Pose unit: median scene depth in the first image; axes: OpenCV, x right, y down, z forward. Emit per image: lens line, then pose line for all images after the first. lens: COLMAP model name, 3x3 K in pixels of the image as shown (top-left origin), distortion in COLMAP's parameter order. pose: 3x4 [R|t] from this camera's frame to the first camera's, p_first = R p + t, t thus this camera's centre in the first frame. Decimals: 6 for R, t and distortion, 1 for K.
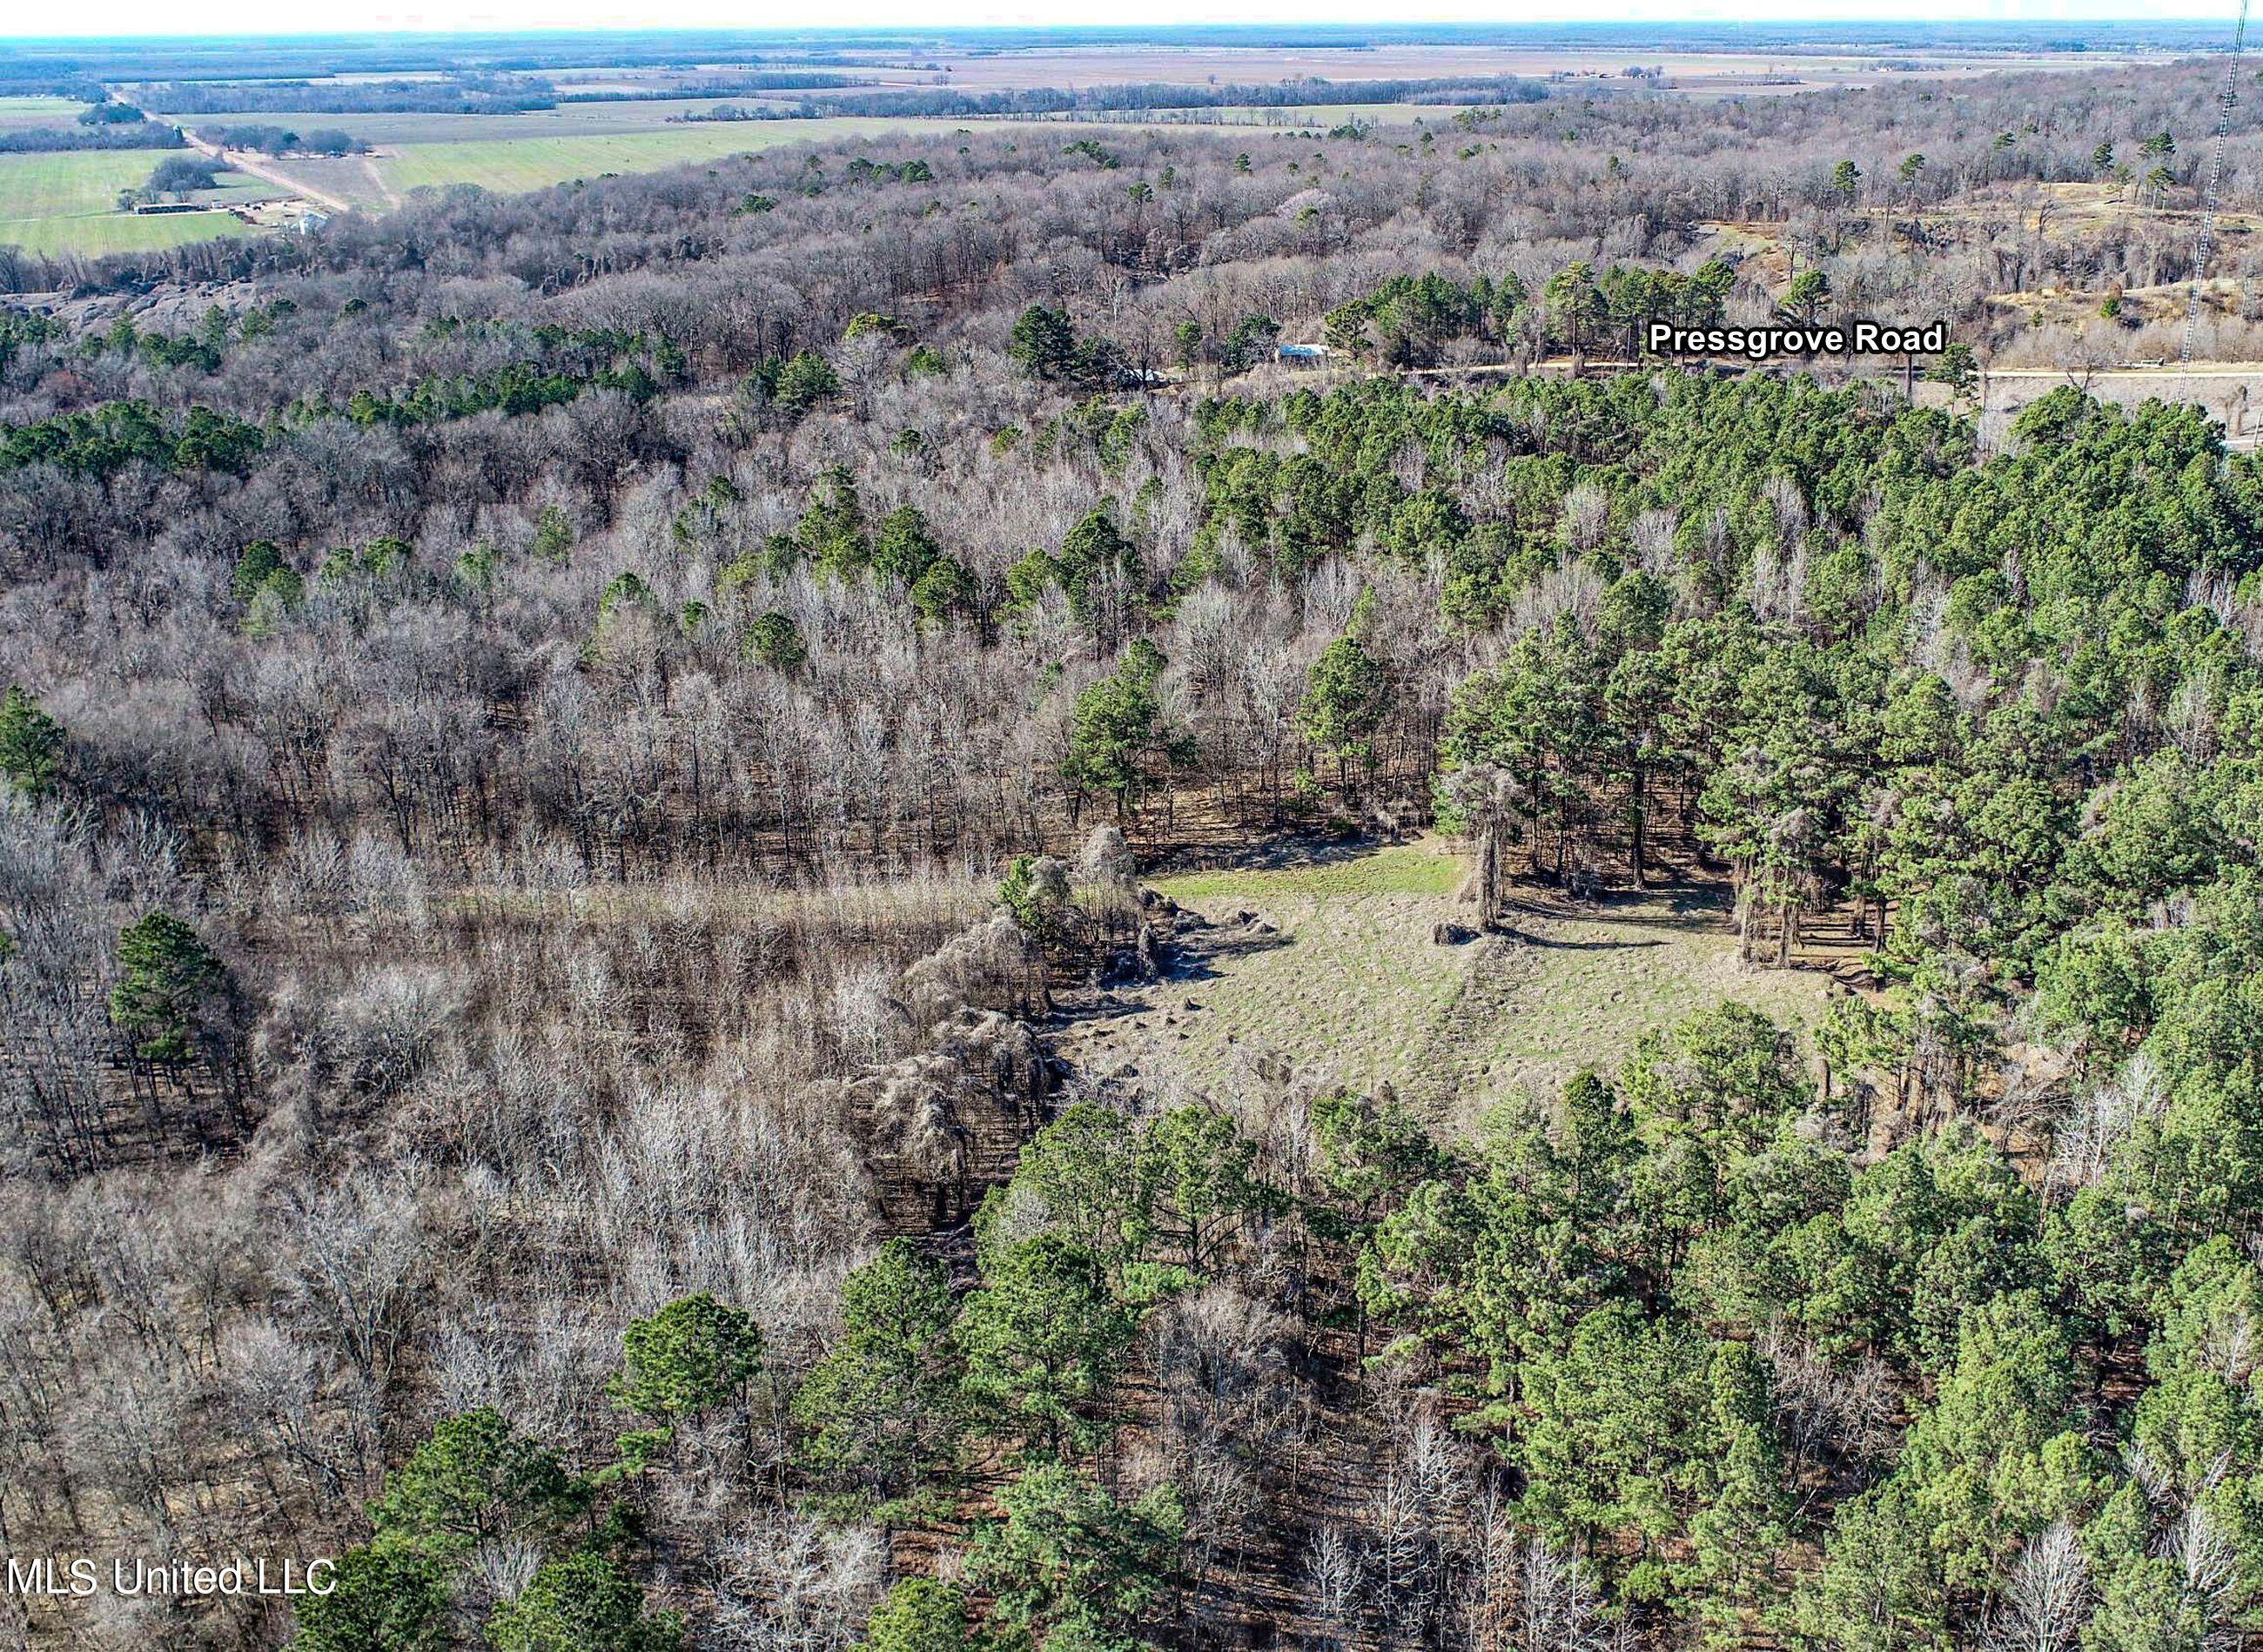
lens RADIAL K [[2240.3, 0, 1132.0], [0, 2240.3, 827.2], [0, 0, 1]] dist [-0.008663, 0.000000]
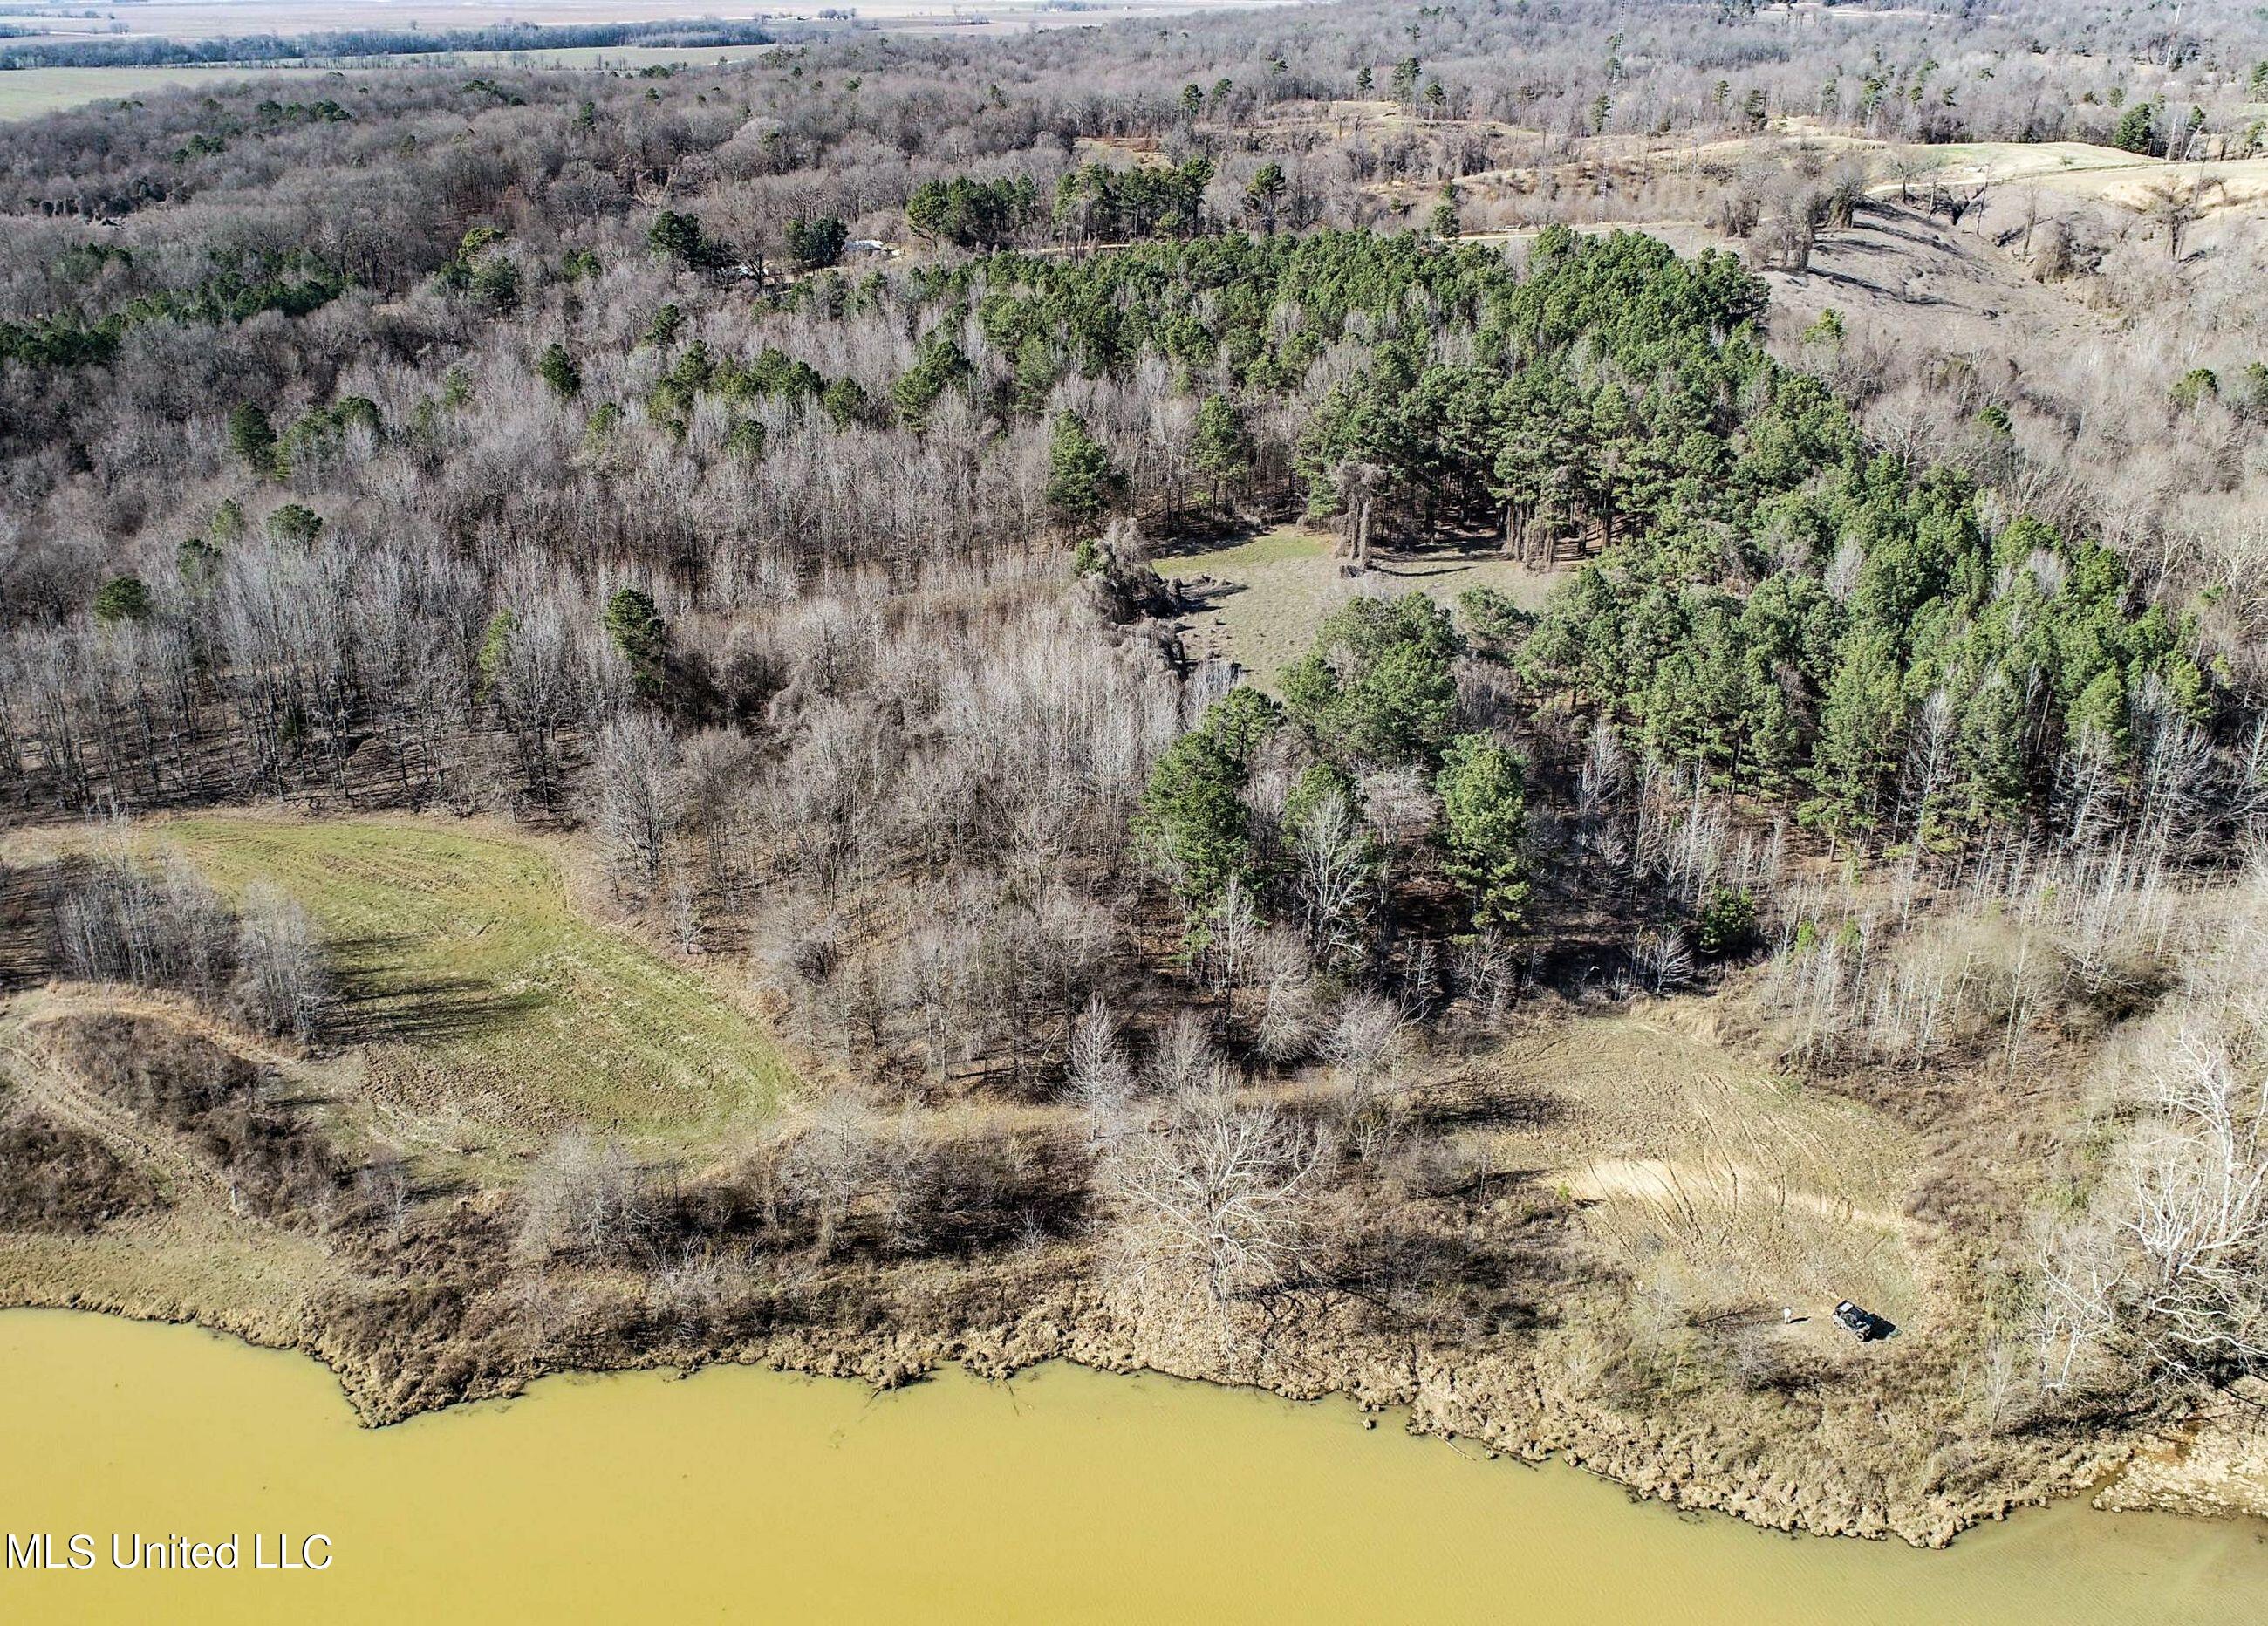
lens RADIAL K [[2029.1, 0, 1133.6], [0, 2029.1, 810.9], [0, 0, 1]] dist [-0.001216, -0.012836]
pose [[0.952064, -0.116530, 0.282835, -0.394361], [0.102489, 0.992673, 0.063997, 0.102244], [-0.288220, -0.031942, 0.957031, -0.282878]]
